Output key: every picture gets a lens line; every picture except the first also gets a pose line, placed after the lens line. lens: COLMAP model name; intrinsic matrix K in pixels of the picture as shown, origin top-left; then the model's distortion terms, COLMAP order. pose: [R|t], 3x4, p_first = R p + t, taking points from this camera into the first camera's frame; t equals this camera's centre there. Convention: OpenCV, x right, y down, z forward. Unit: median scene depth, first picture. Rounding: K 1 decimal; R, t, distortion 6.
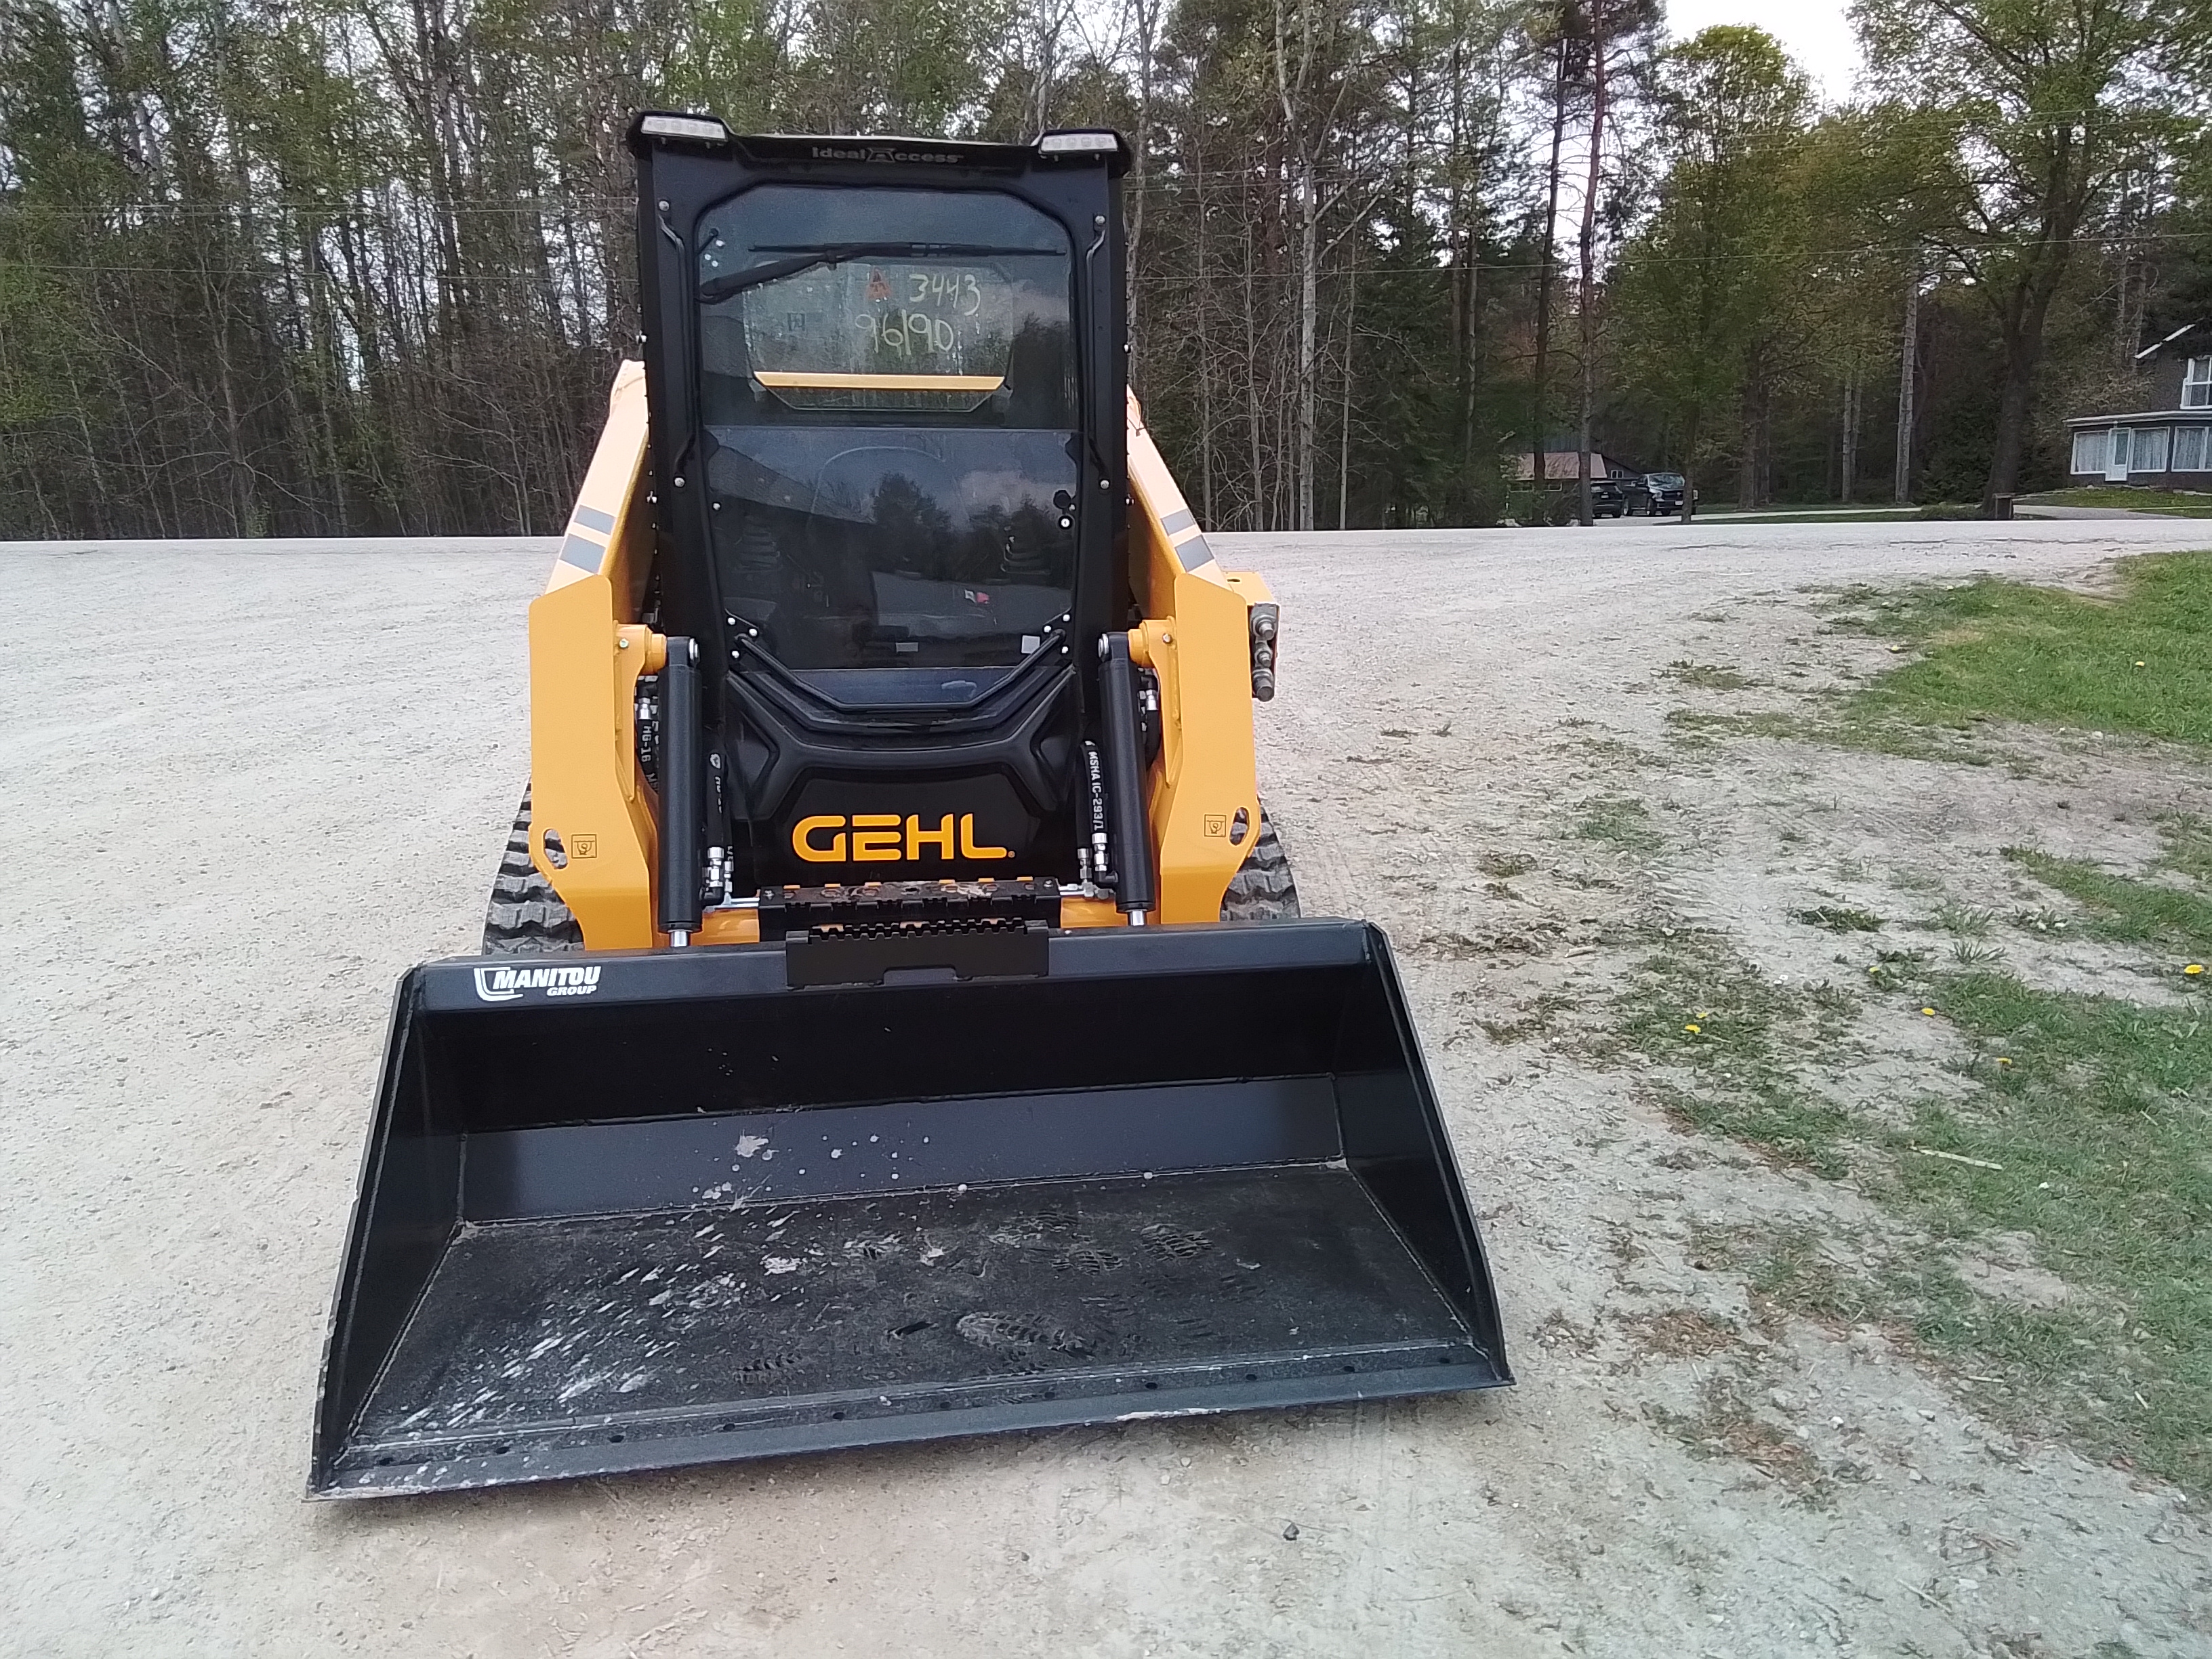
lens RADIAL K [[1571.1, 0, 1116.0], [0, 1571.1, 859.5], [0, 0, 1]] dist [0.003799, -0.007278]
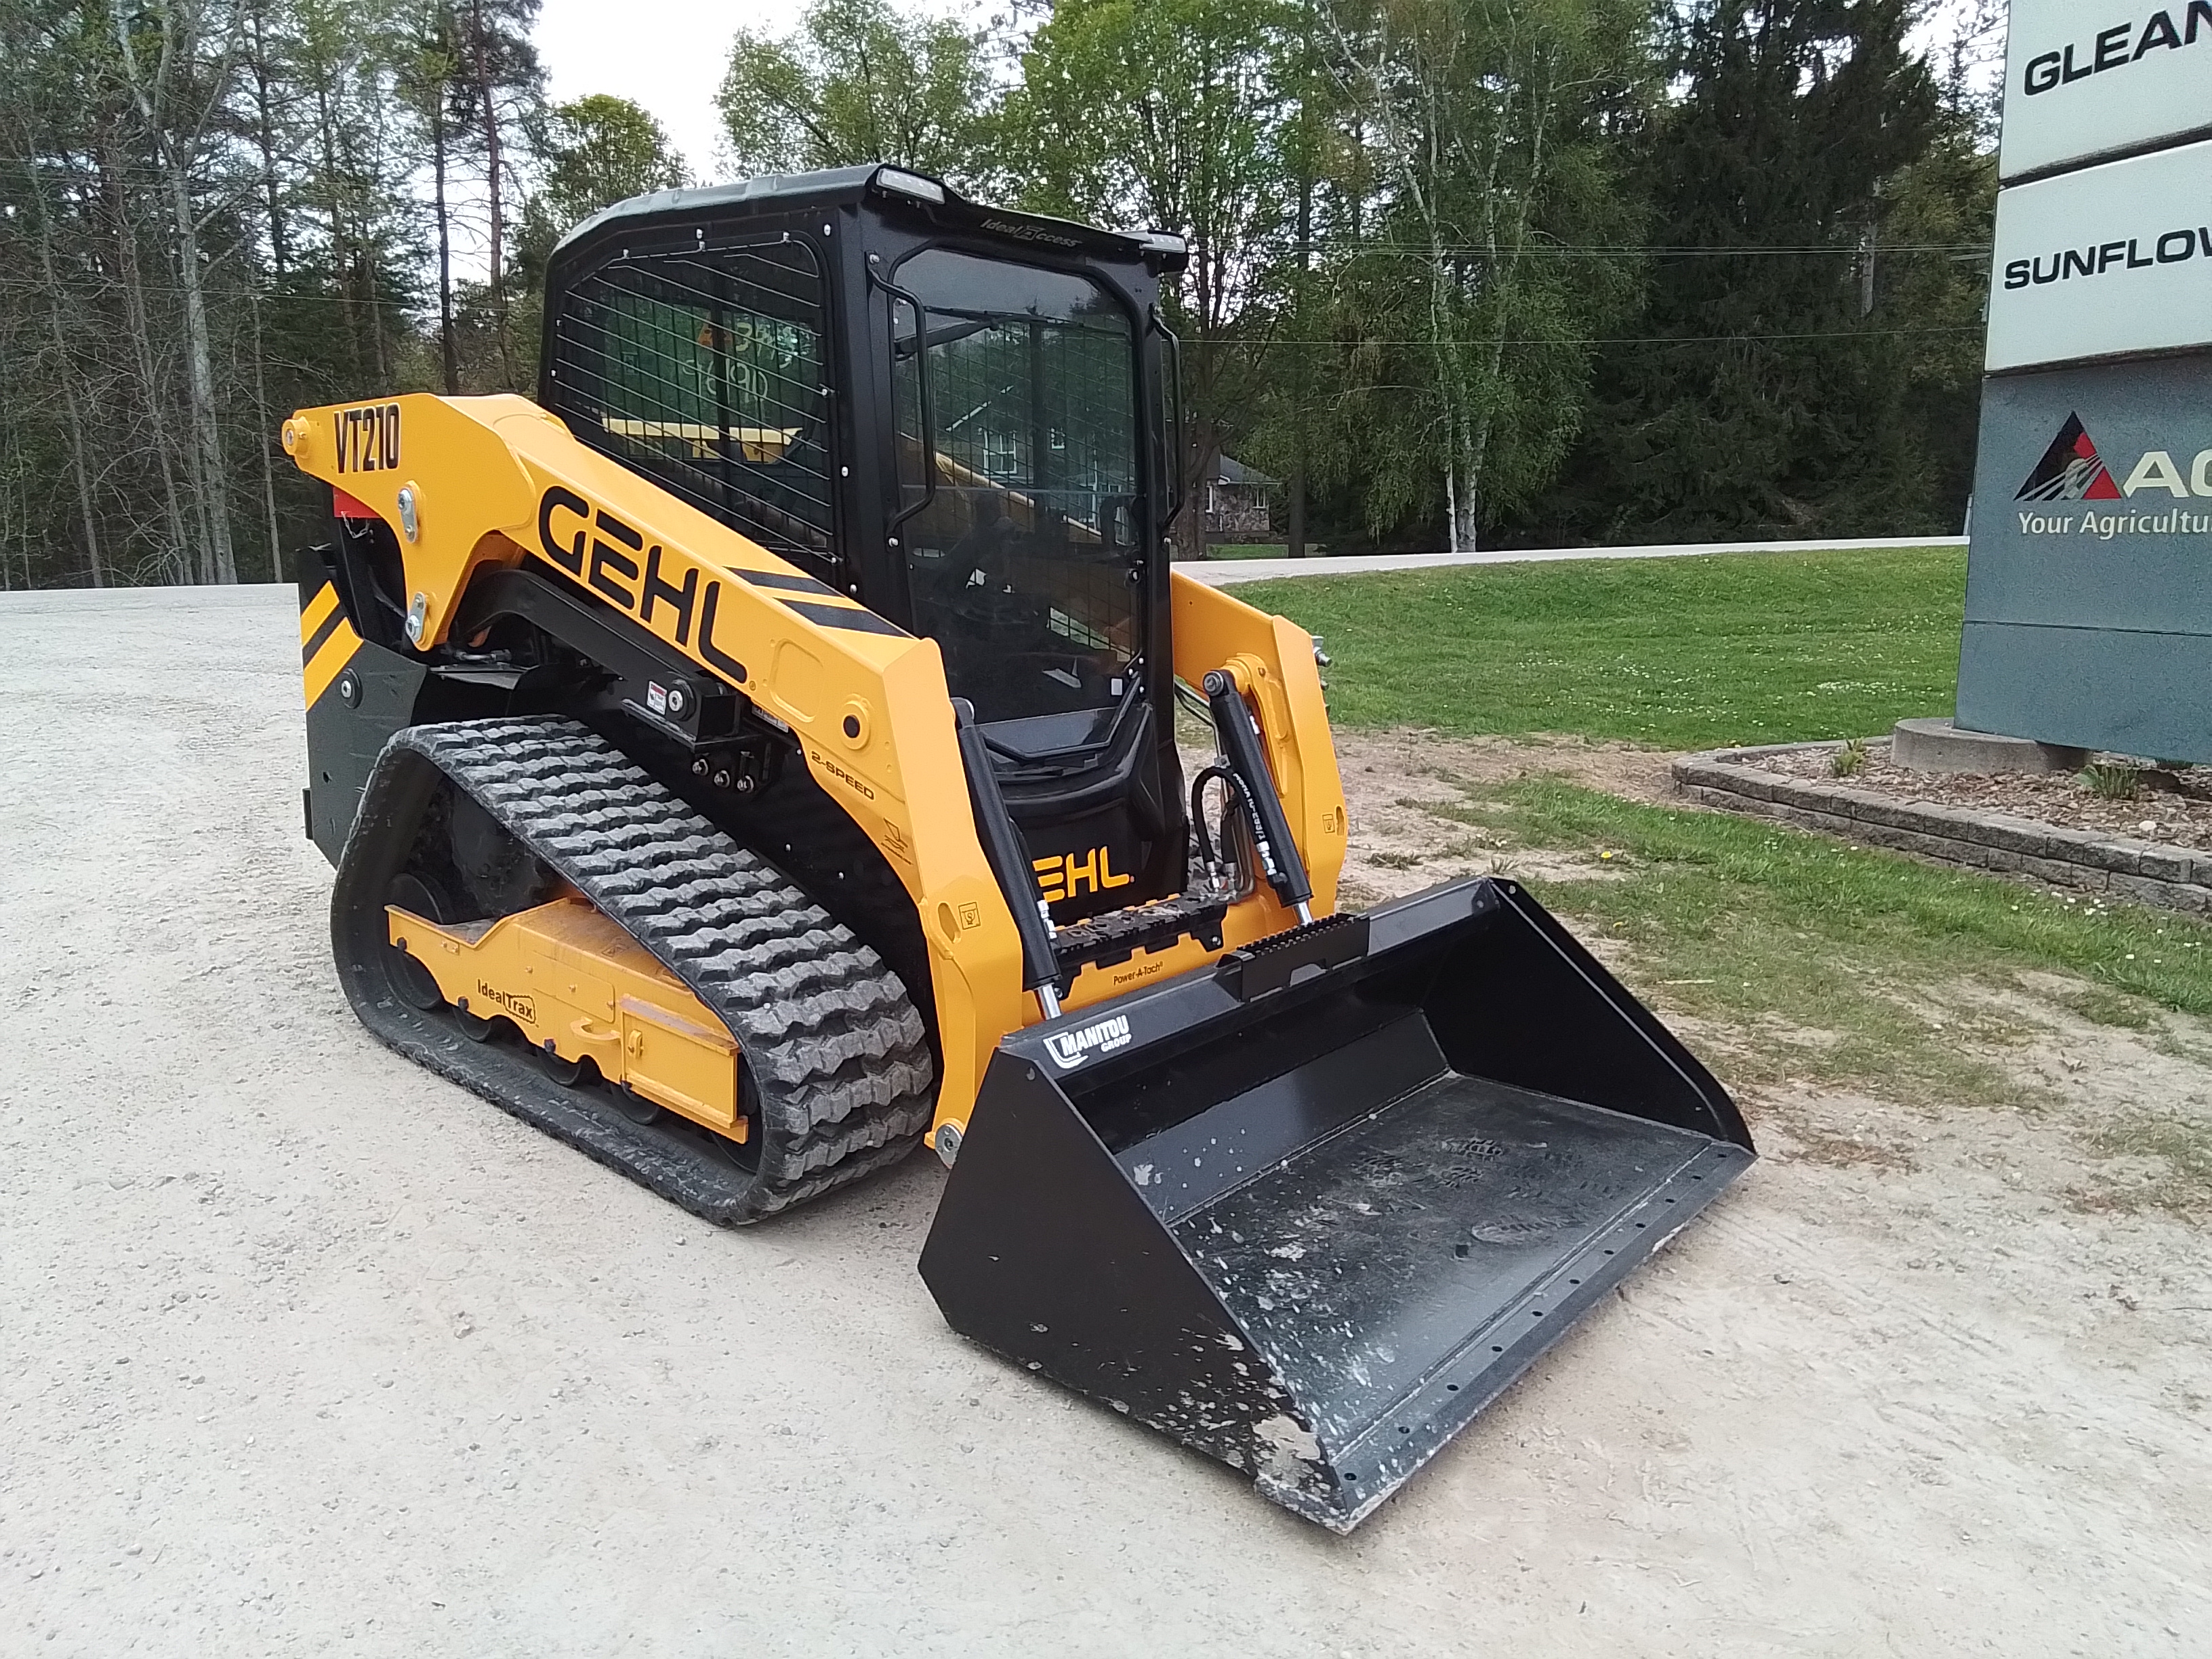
lens RADIAL K [[1571.1, 0, 1116.0], [0, 1571.1, 859.5], [0, 0, 1]] dist [0.003799, -0.007278]
pose [[0.750983, -0.133190, 0.646750, -0.104681], [0.150730, 0.988165, 0.028478, -0.006668], [-0.642889, 0.076098, 0.762170, 0.023714]]
